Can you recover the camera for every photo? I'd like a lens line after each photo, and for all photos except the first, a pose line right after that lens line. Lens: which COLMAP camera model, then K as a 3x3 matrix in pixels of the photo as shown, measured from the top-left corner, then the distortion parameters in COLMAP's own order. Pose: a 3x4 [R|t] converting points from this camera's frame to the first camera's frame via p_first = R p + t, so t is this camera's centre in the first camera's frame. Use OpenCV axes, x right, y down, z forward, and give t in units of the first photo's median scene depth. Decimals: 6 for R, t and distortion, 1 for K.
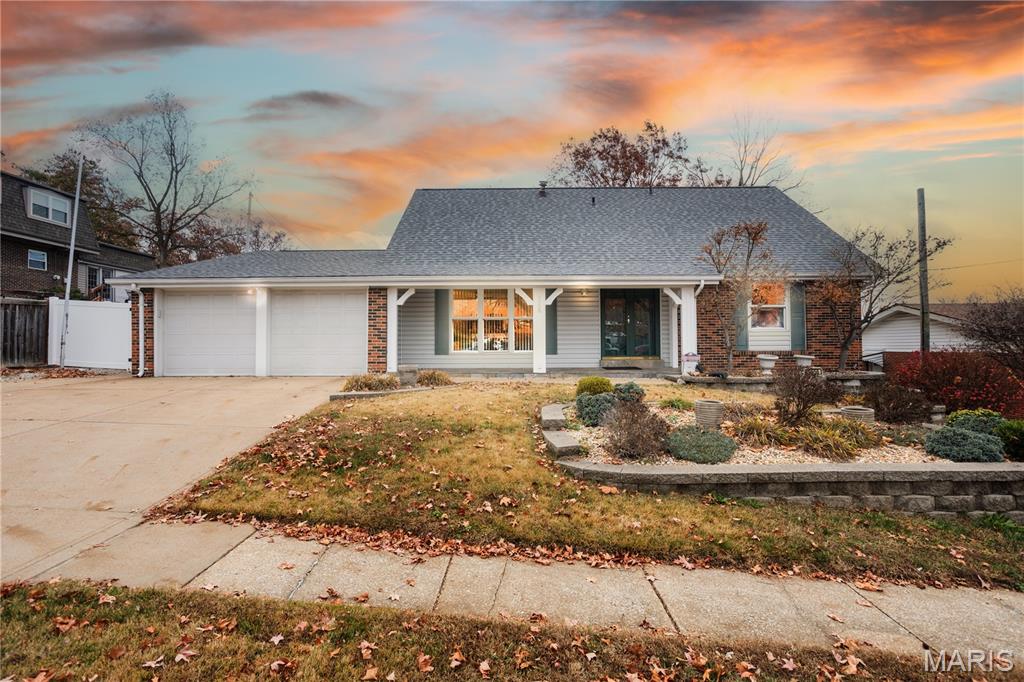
lens RADIAL K [[488.5, 0, 512.0], [0, 488.5, 341.0], [0, 0, 1]] dist [0.002198, 0.000842]
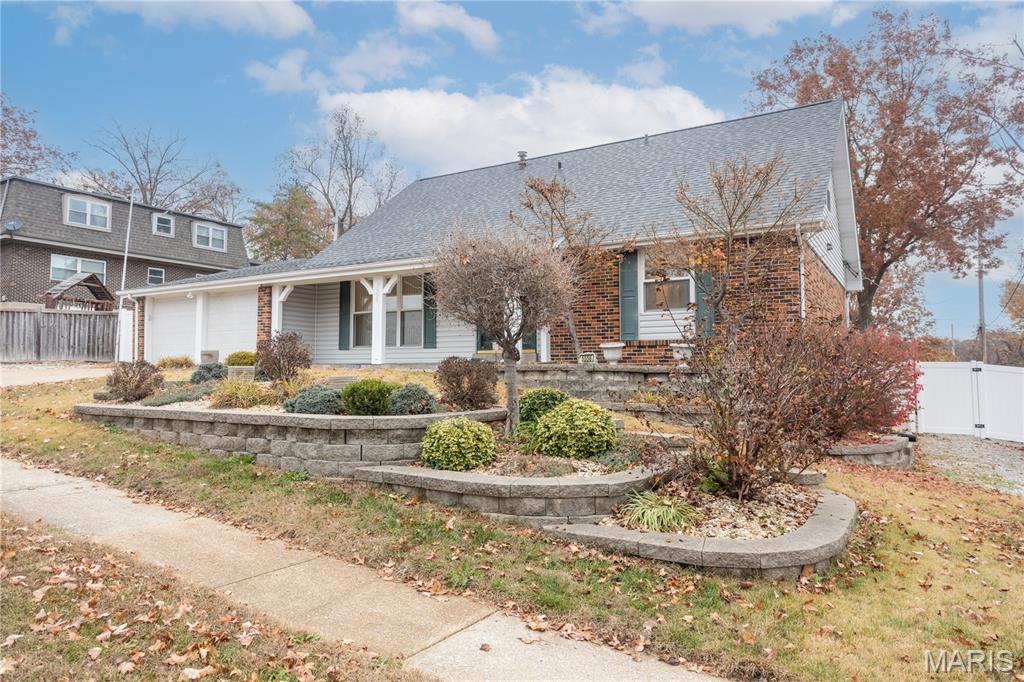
lens RADIAL K [[662.7, 0, 512.0], [0, 662.7, 341.0], [0, 0, 1]] dist [0.005623, 0.001055]
pose [[0.864365, -0.017730, -0.502553, 0.924578], [-0.000790, 0.999329, -0.036616, 0.065517], [0.502865, 0.032047, 0.863771, 0.009841]]
